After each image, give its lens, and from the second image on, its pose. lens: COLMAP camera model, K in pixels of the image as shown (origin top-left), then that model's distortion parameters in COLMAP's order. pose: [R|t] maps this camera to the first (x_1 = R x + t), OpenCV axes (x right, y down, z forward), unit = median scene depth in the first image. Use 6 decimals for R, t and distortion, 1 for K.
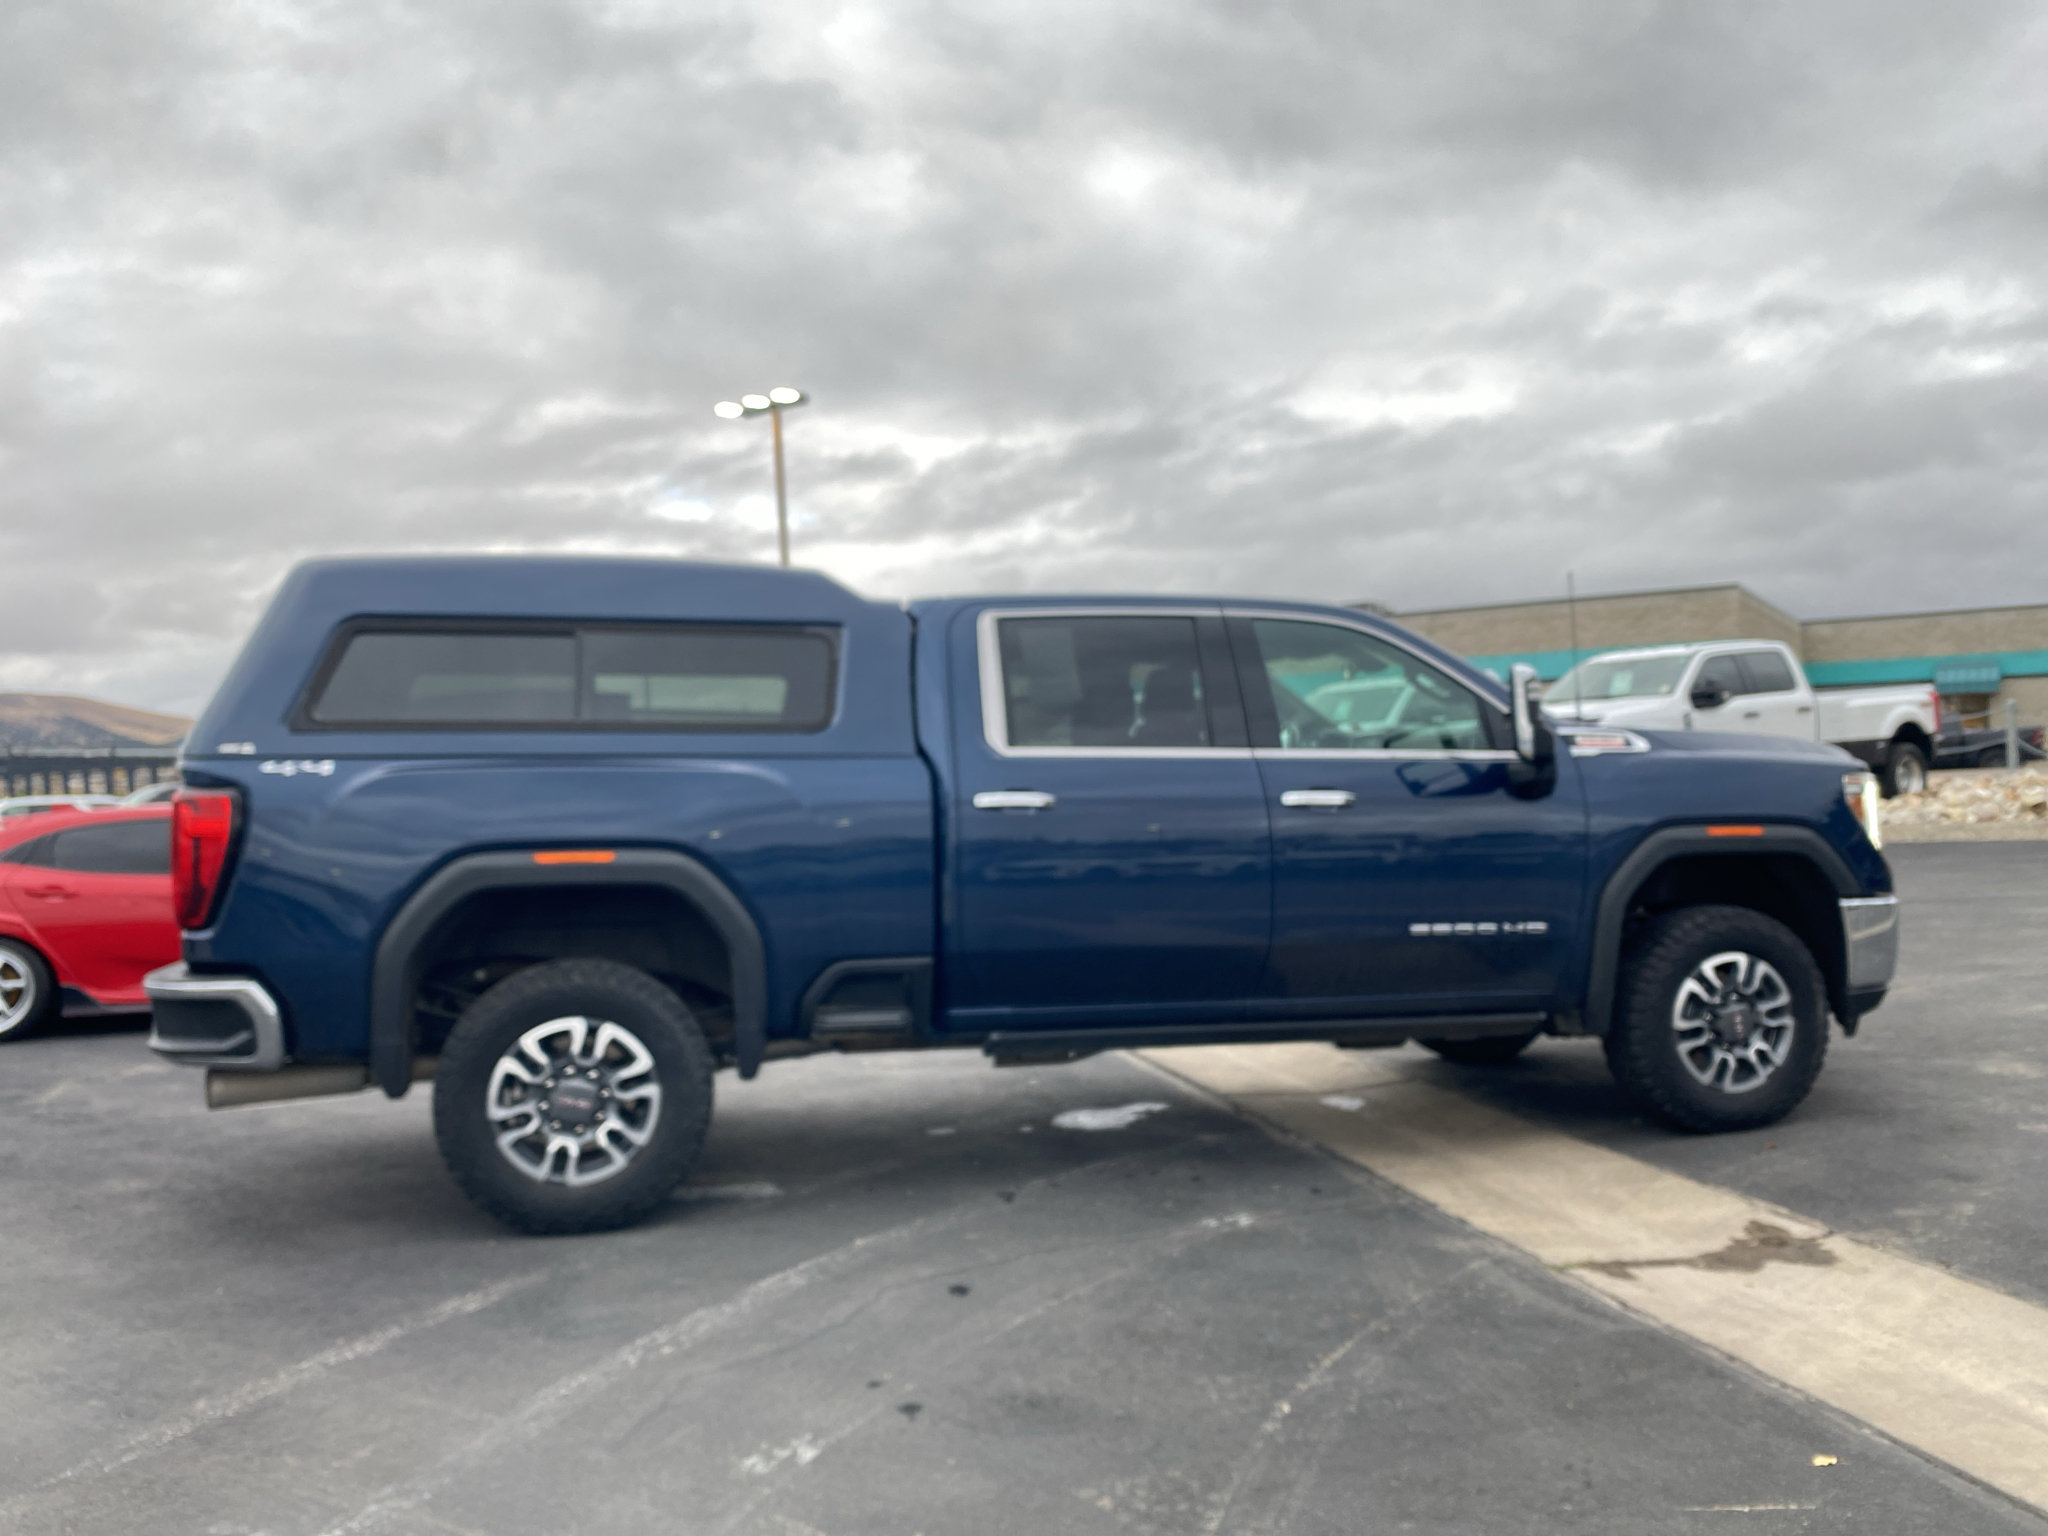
lens RADIAL K [[1615.1, 0, 1001.3], [0, 1615.1, 745.5], [0, 0, 1]] dist [0.001354, -0.005167]
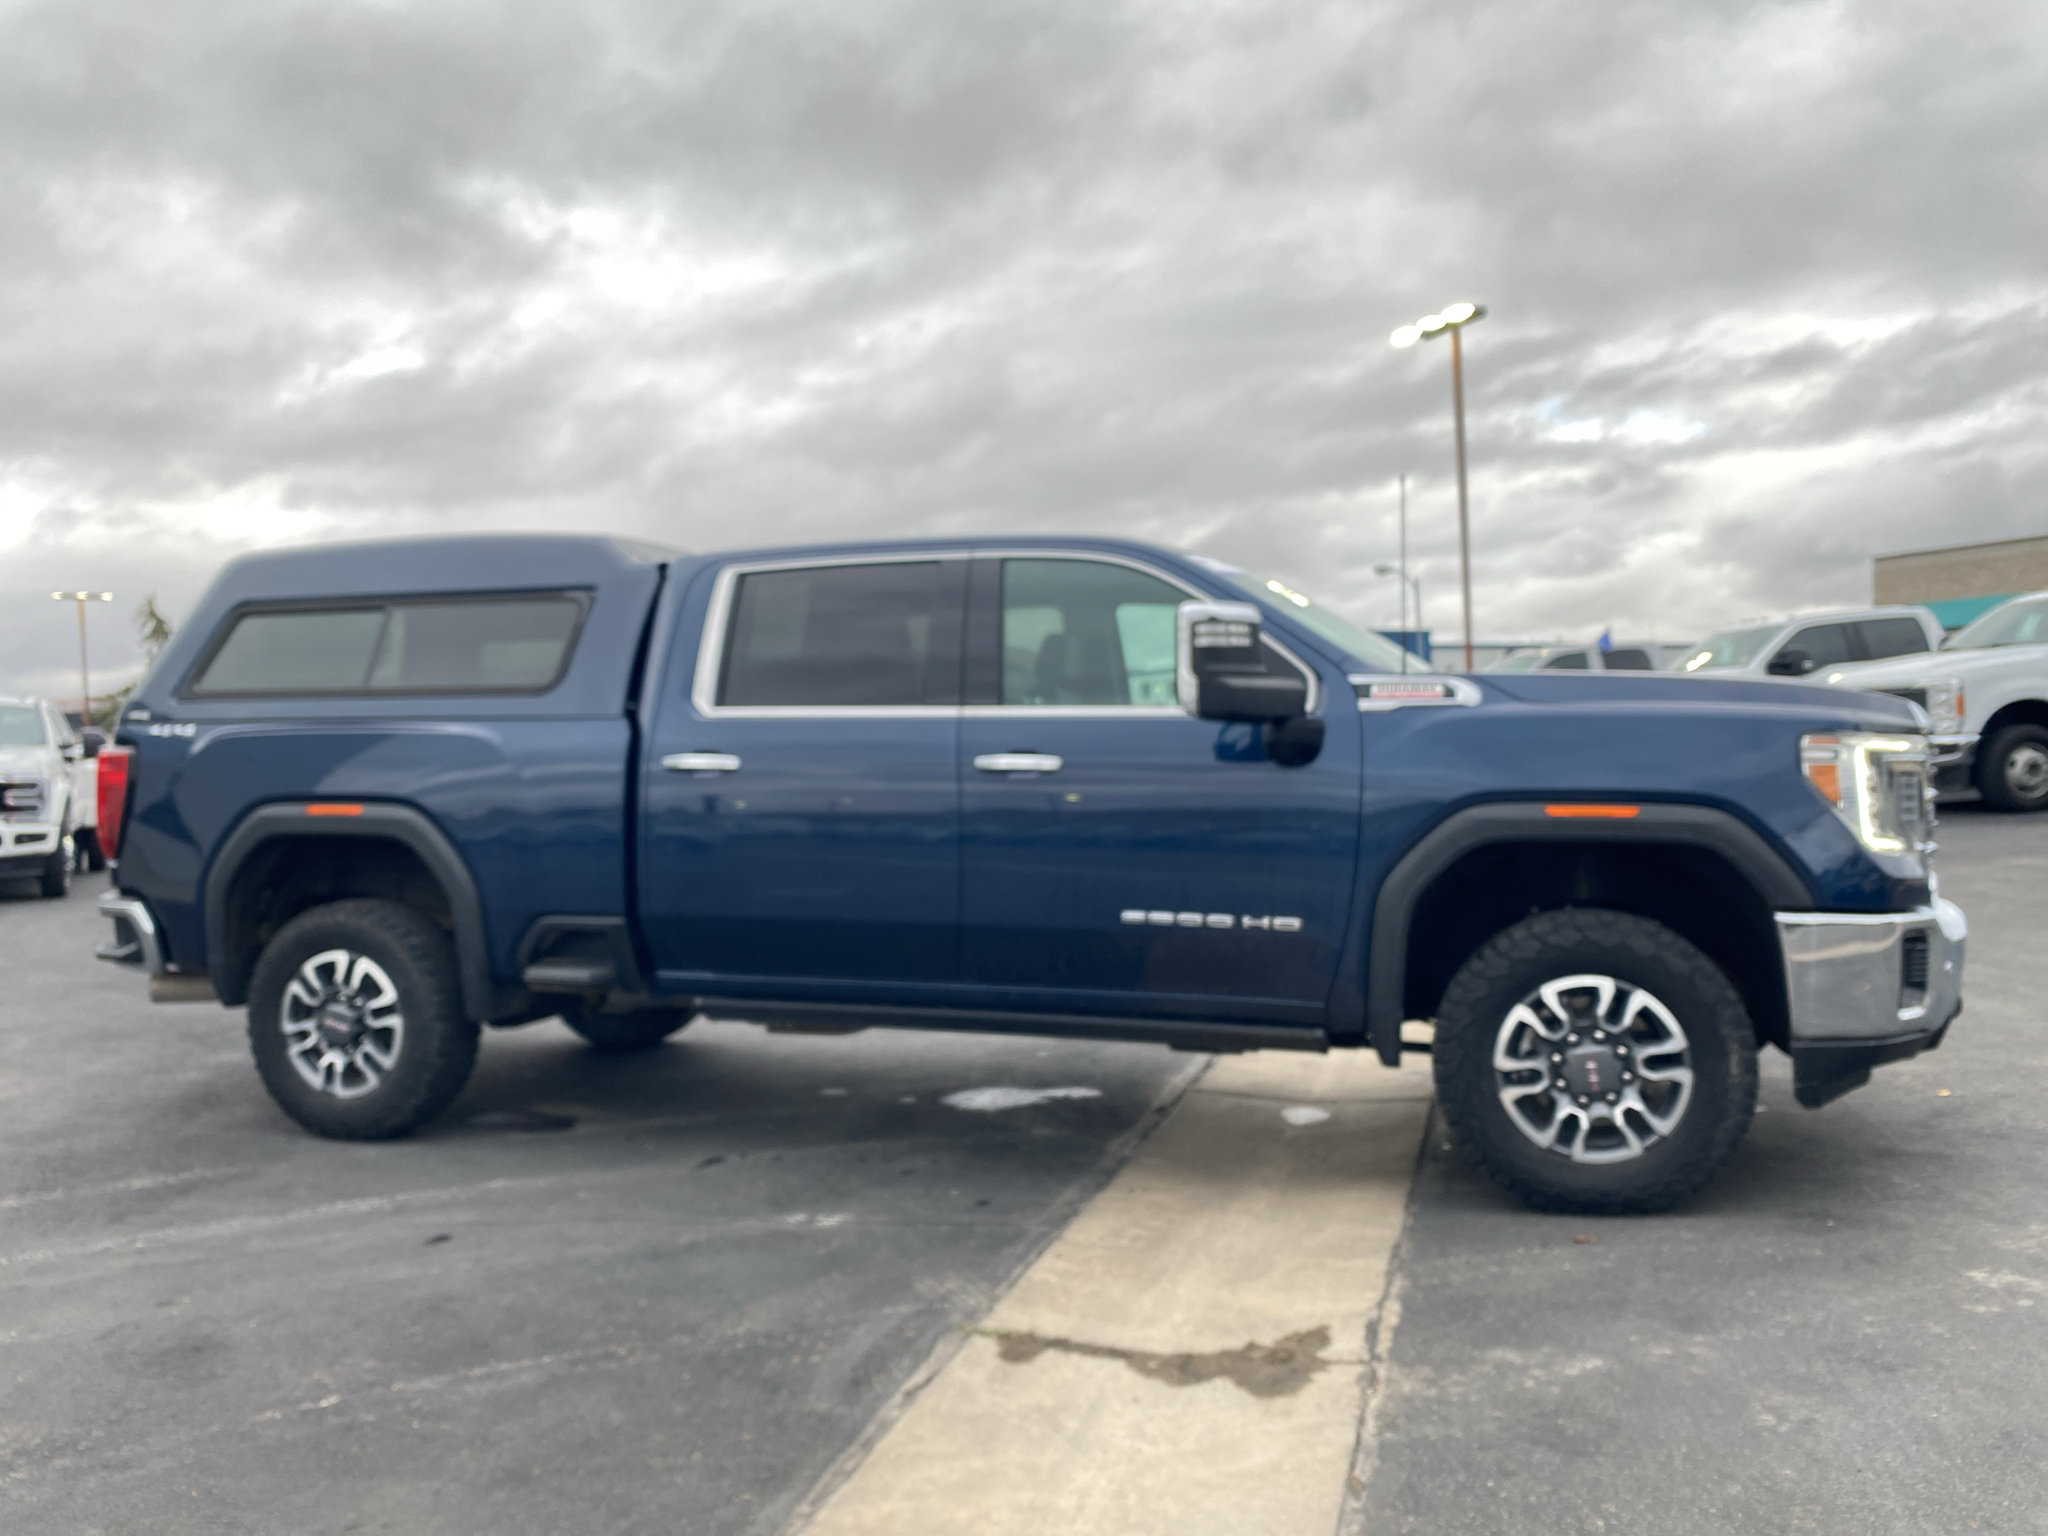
lens RADIAL K [[1615.1, 0, 1001.3], [0, 1615.1, 745.5], [0, 0, 1]] dist [0.001354, -0.005167]
pose [[0.856634, 0.005447, -0.515896, 0.698277], [0.015693, 0.999206, 0.036608, -0.009445], [0.515686, -0.039455, 0.855869, 0.268840]]
